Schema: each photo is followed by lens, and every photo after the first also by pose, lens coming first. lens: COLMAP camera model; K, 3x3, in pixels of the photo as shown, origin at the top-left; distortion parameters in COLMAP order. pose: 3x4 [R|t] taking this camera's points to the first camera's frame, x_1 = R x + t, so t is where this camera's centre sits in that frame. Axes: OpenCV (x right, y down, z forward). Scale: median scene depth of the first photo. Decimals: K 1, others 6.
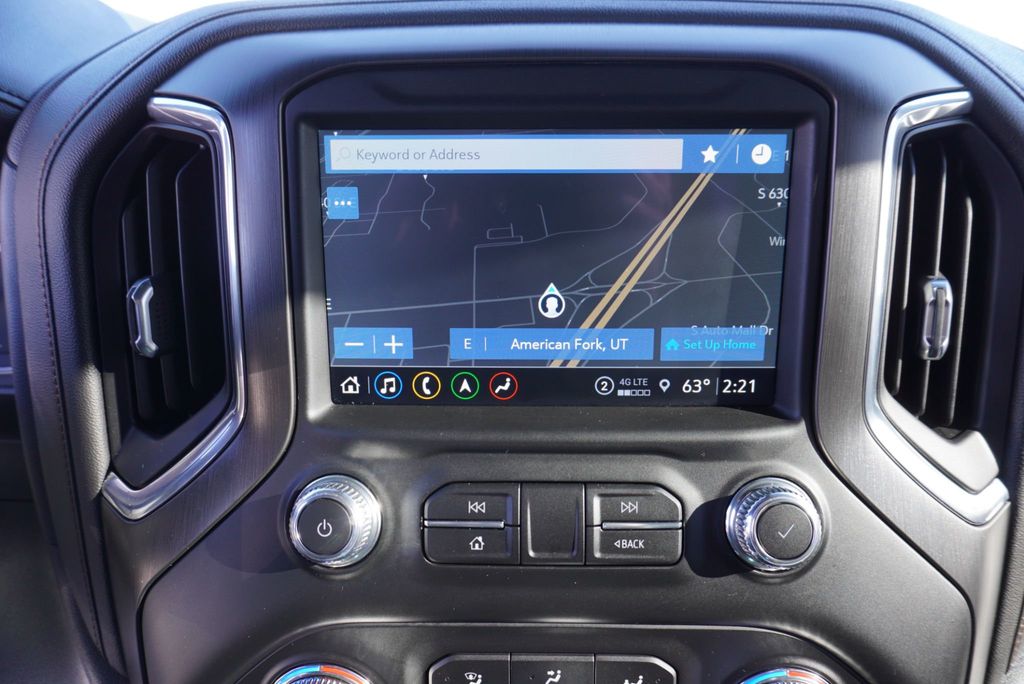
lens RADIAL K [[733.5, 0, 511.2], [0, 733.5, 338.3], [0, 0, 1]] dist [-0.036741, 0.038331]
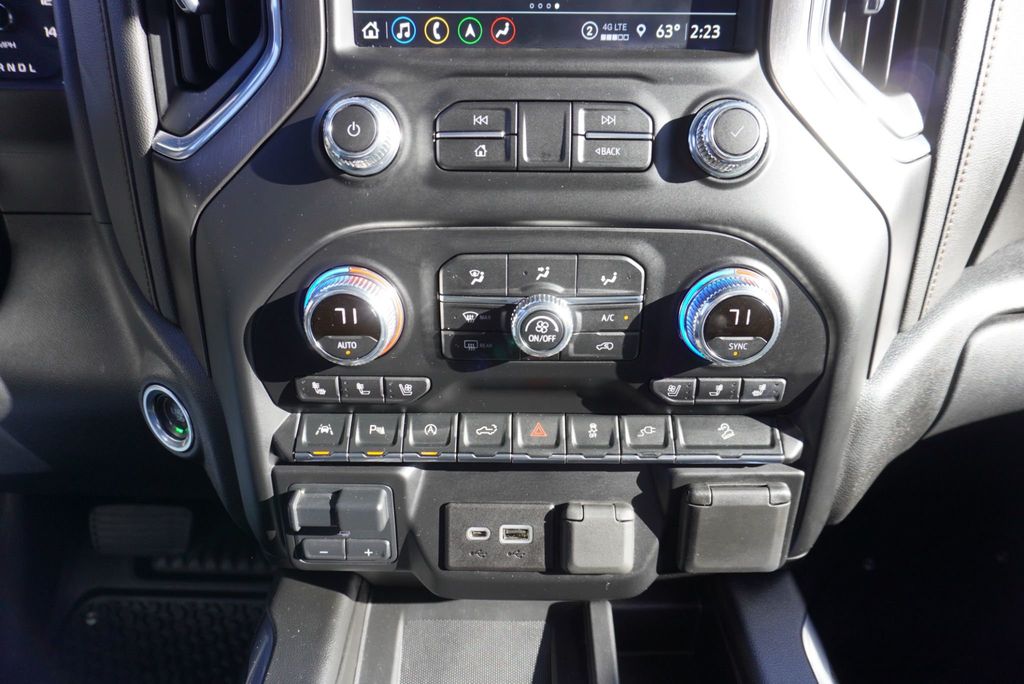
lens RADIAL K [[733.5, 0, 511.2], [0, 733.5, 345.0], [0, 0, 1]] dist [-0.036741, 0.038331]
pose [[0.999844, 0.004898, 0.016952, -0.015290], [-0.007089, 0.991265, 0.131692, 0.418393], [-0.016159, -0.131792, 0.991146, -0.218755]]
